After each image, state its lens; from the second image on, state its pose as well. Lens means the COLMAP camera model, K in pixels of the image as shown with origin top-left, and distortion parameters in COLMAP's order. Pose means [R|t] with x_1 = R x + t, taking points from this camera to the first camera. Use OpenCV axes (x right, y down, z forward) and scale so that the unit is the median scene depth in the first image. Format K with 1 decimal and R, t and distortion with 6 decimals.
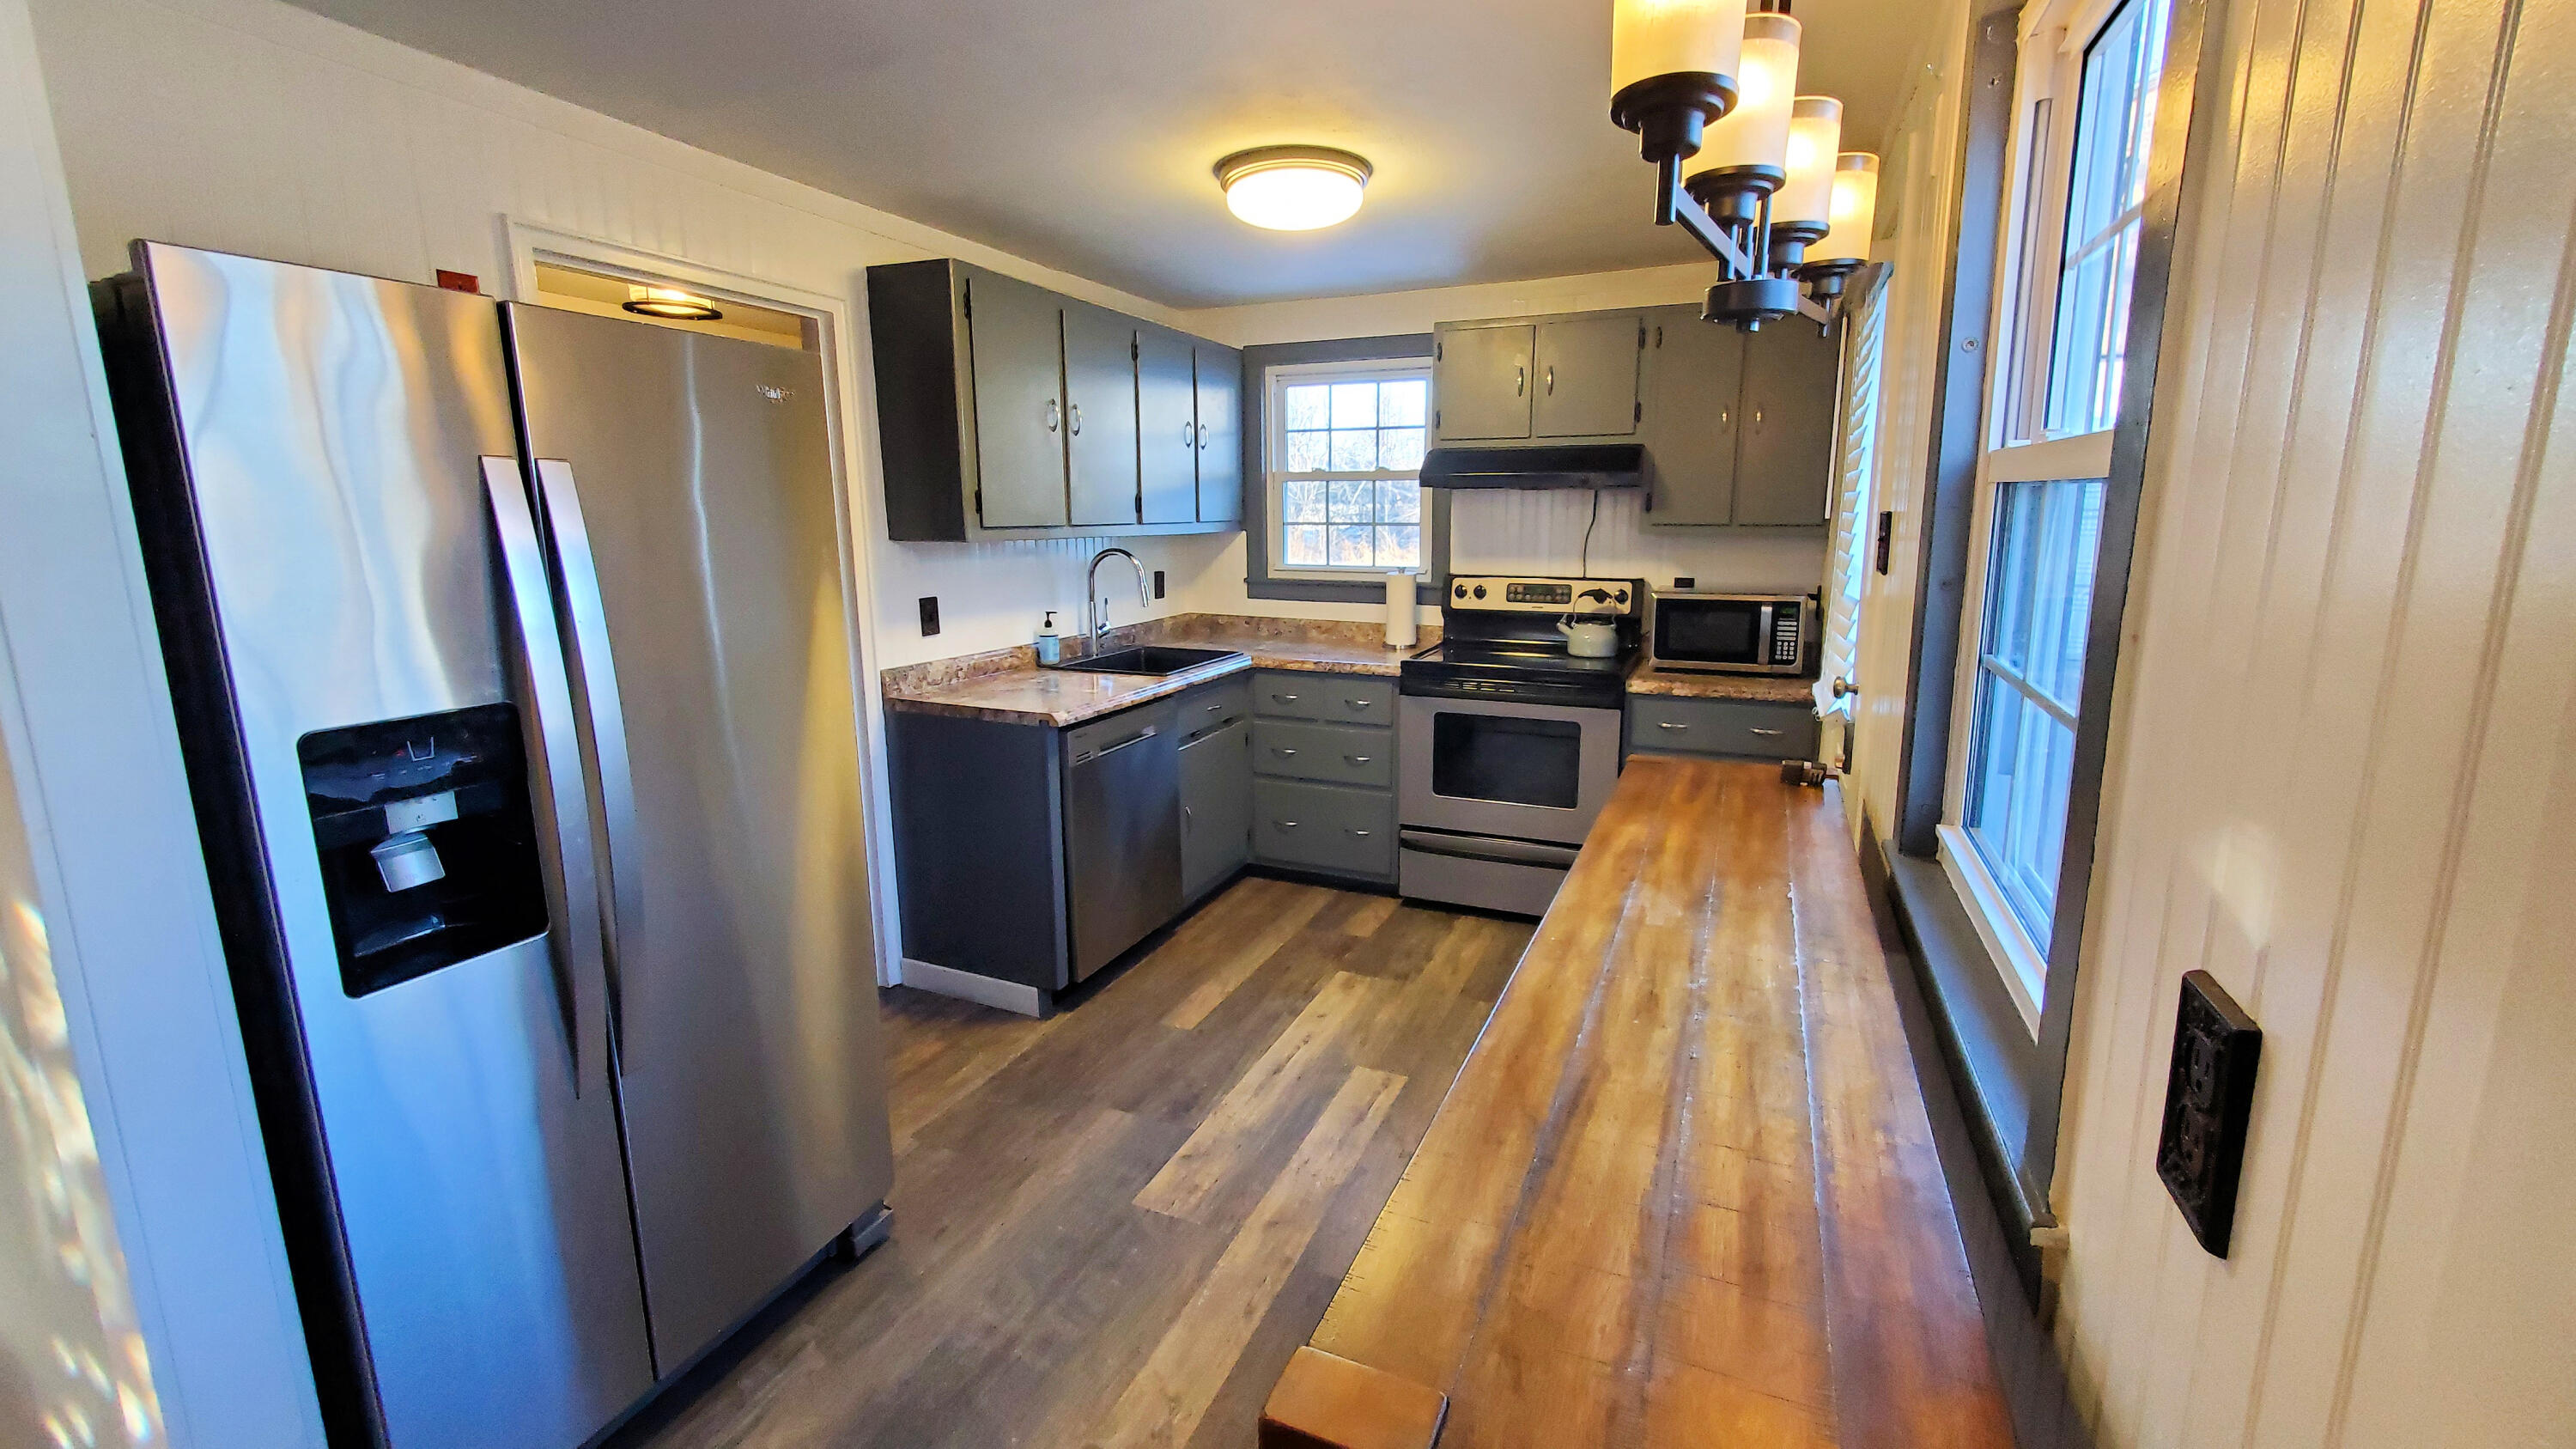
lens RADIAL K [[1035.6, 0, 1310.5], [0, 1035.6, 699.9], [0, 0, 1]] dist [0.005249, -0.001346]
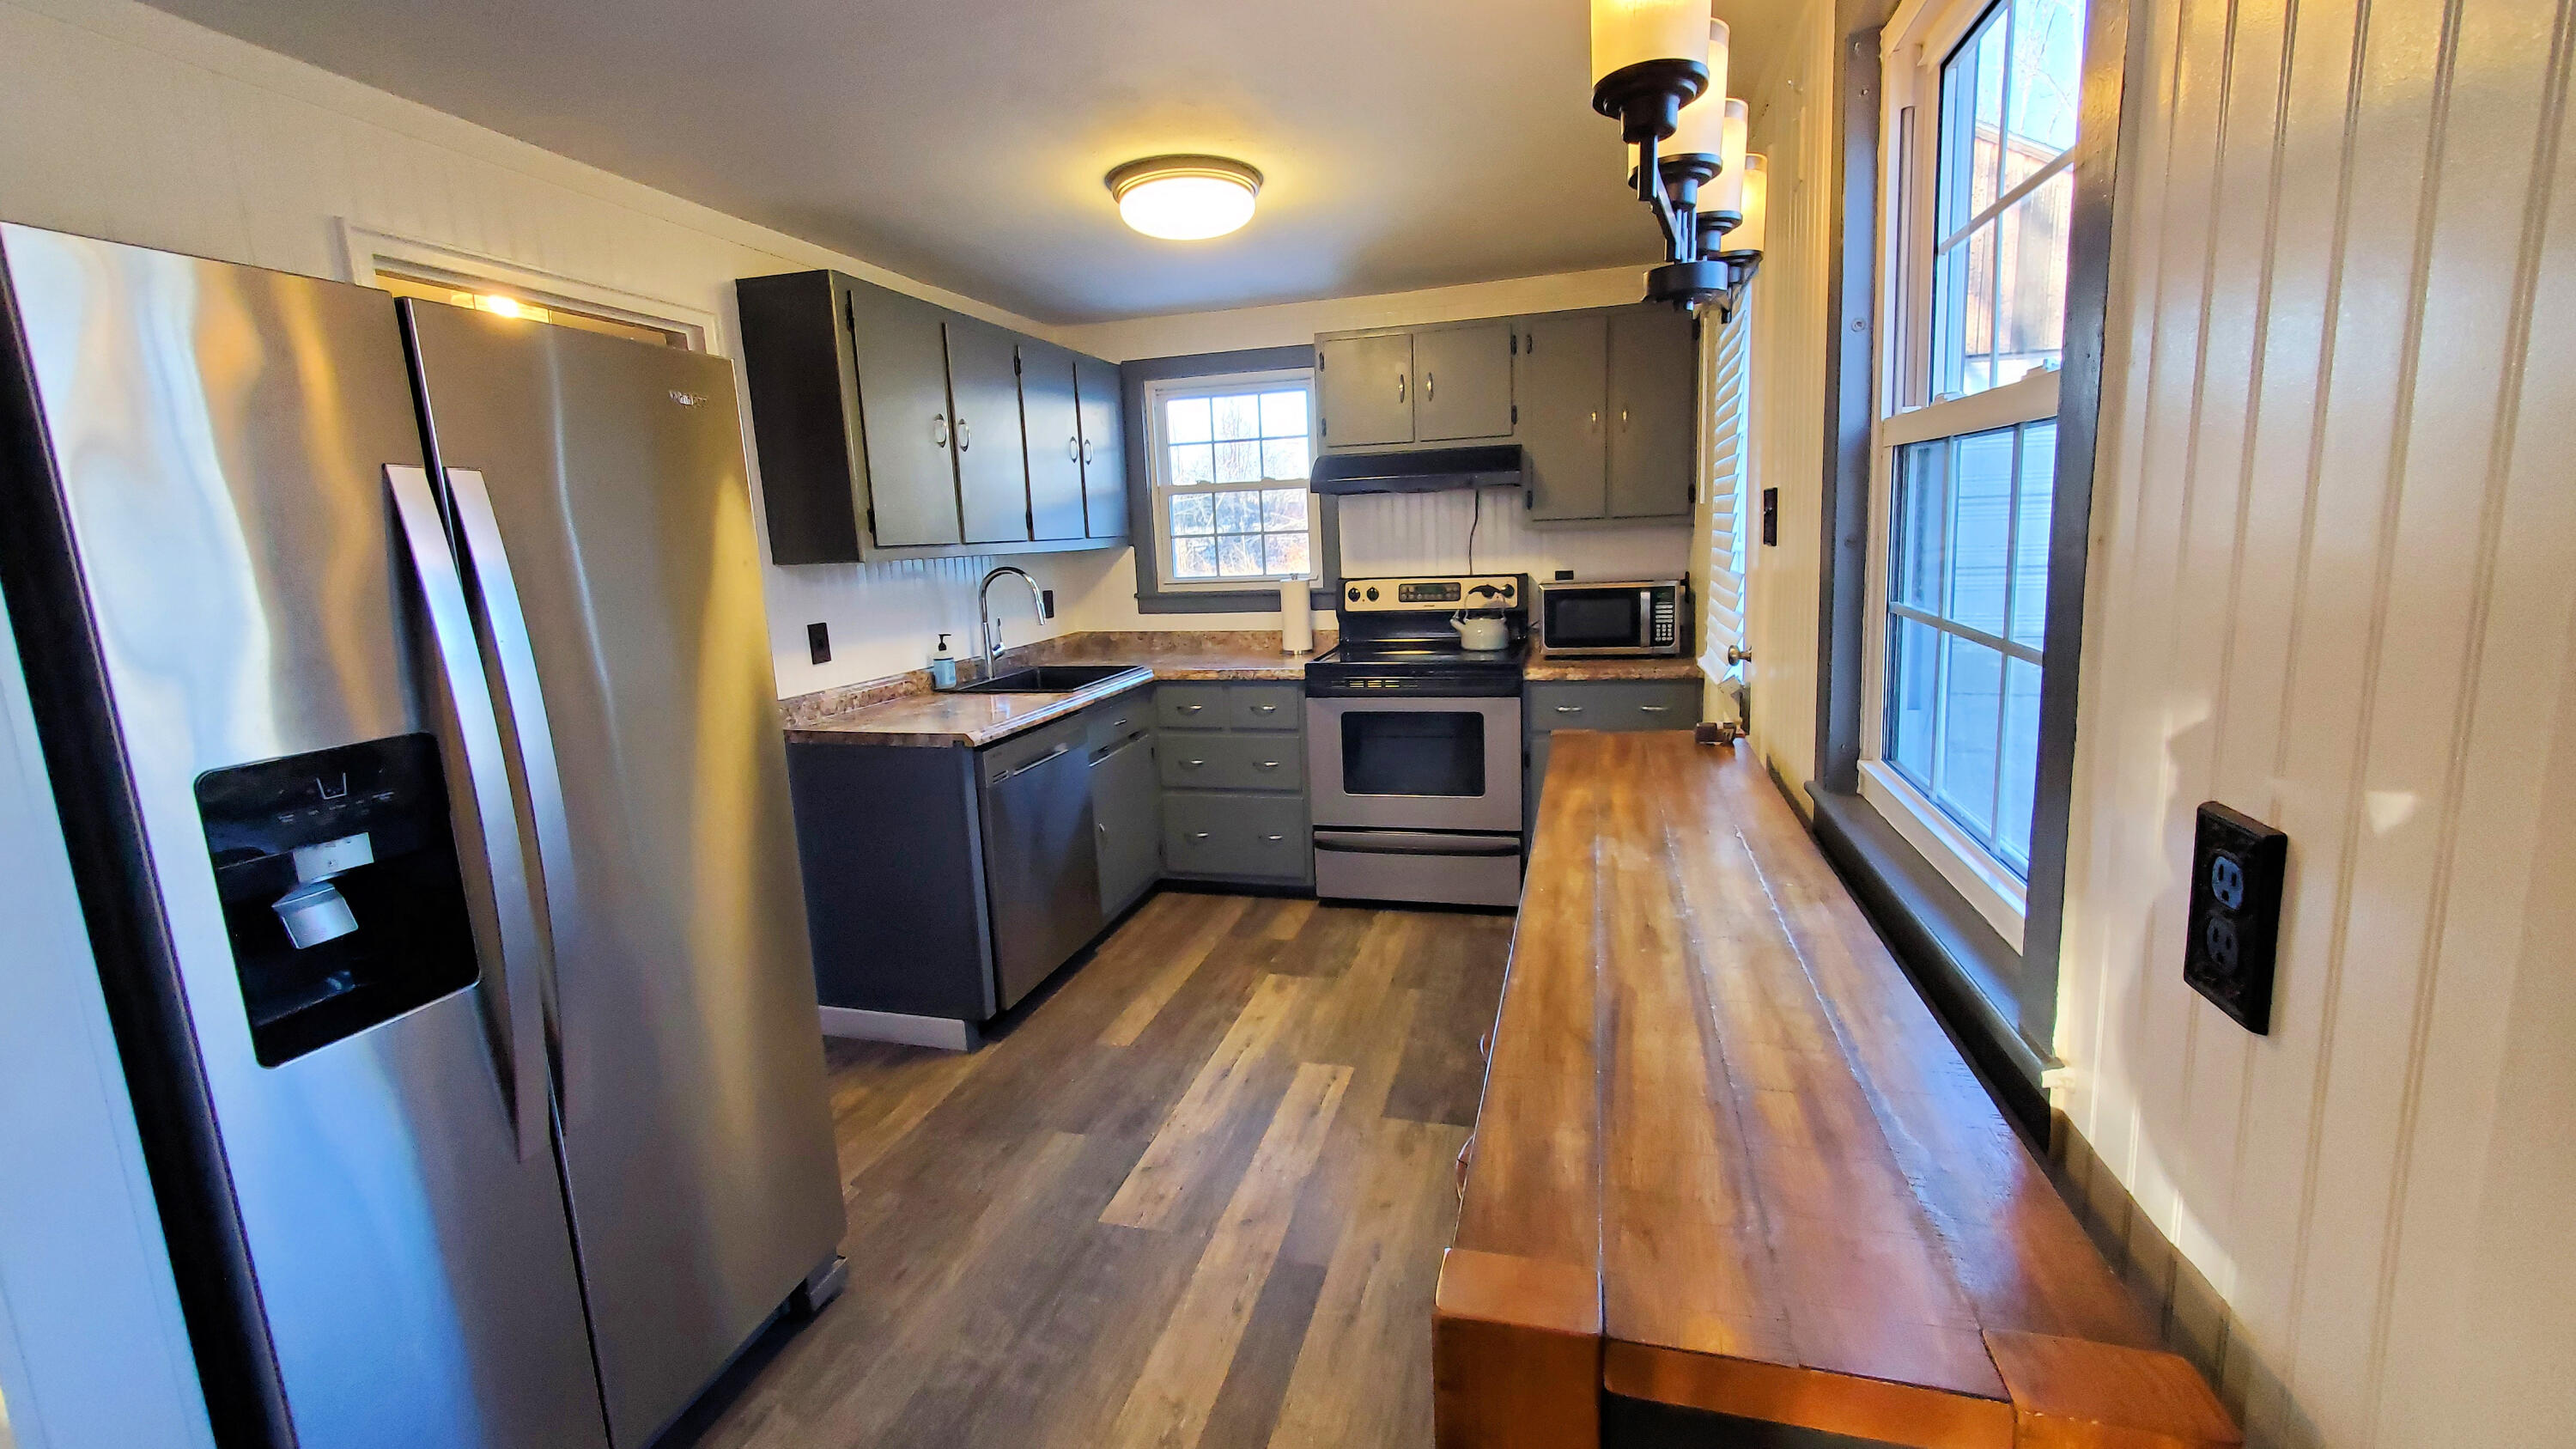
lens RADIAL K [[1035.6, 0, 1310.9], [0, 1035.6, 698.2], [0, 0, 1]] dist [0.005249, -0.001346]
pose [[0.989054, -0.061804, 0.133990, -0.057013], [0.064836, 0.997727, -0.018383, 0.018847], [-0.132549, 0.026869, 0.990812, -0.006028]]
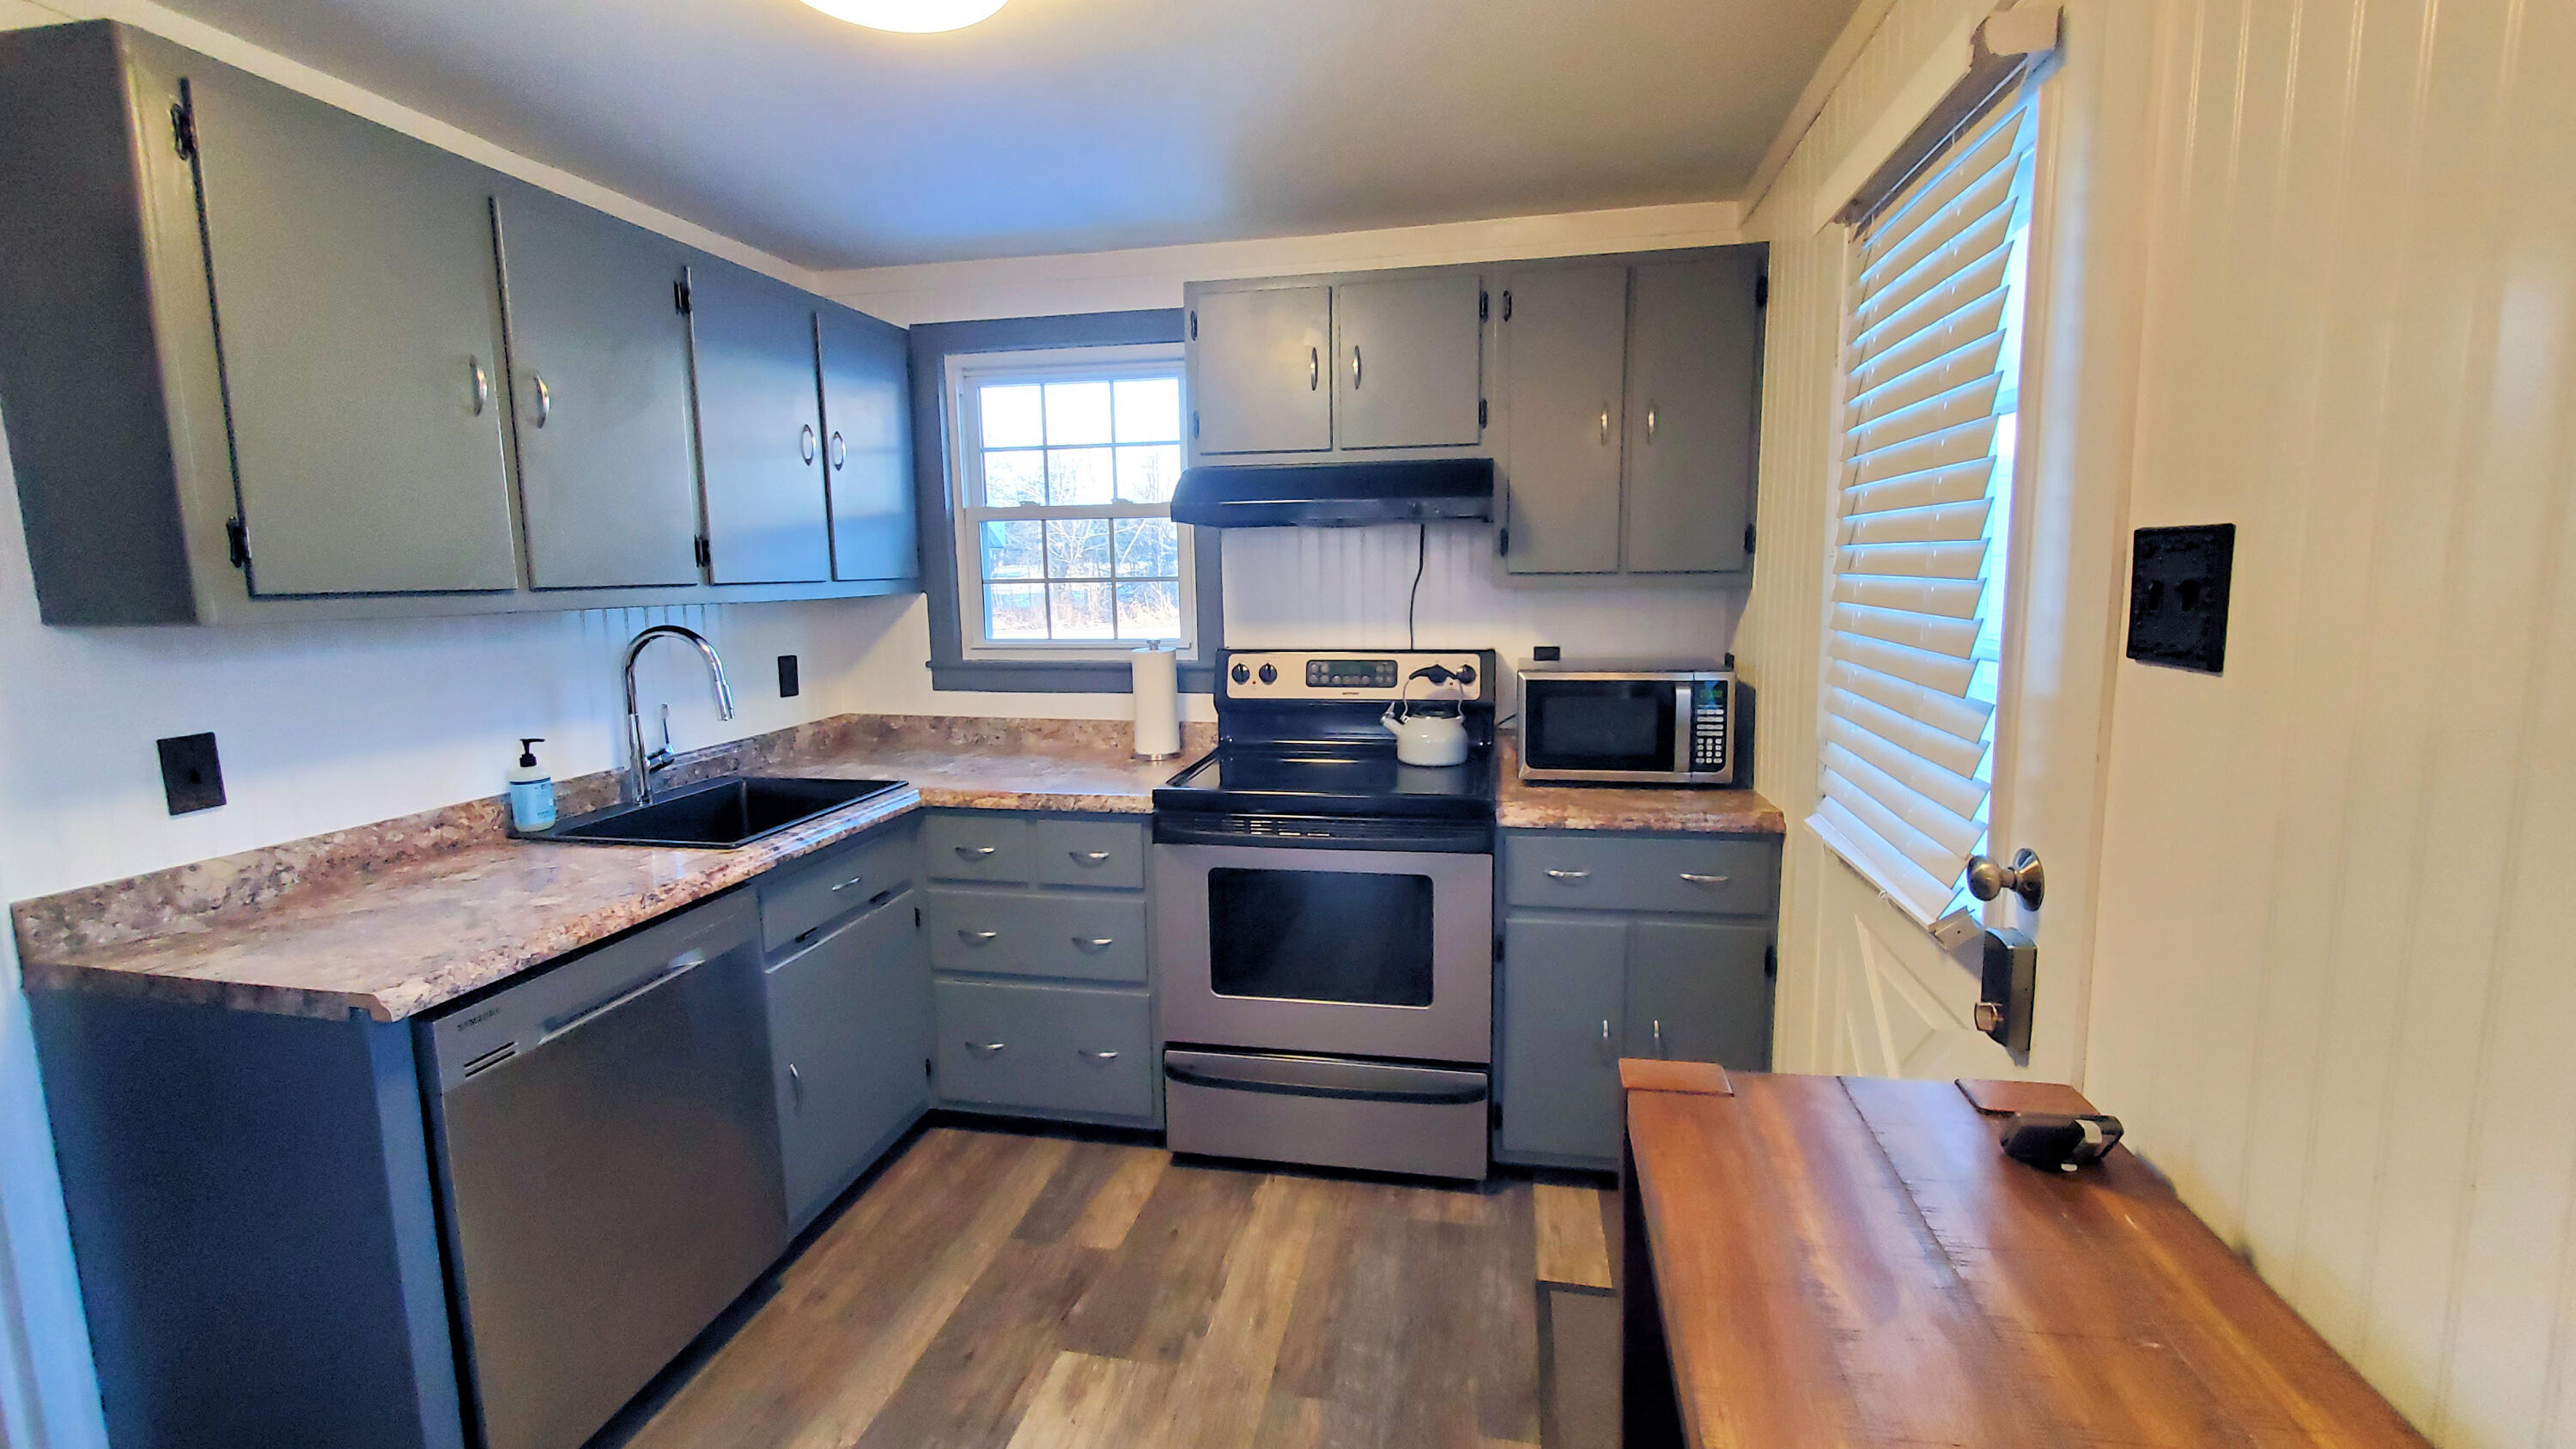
lens RADIAL K [[1035.6, 0, 1302.3], [0, 1035.6, 698.9], [0, 0, 1]] dist [0.005249, -0.001346]
pose [[0.978983, -0.038521, 0.200272, 0.065330], [0.049740, 0.997444, -0.051291, -0.071550], [-0.197784, 0.060174, 0.978397, 0.446476]]
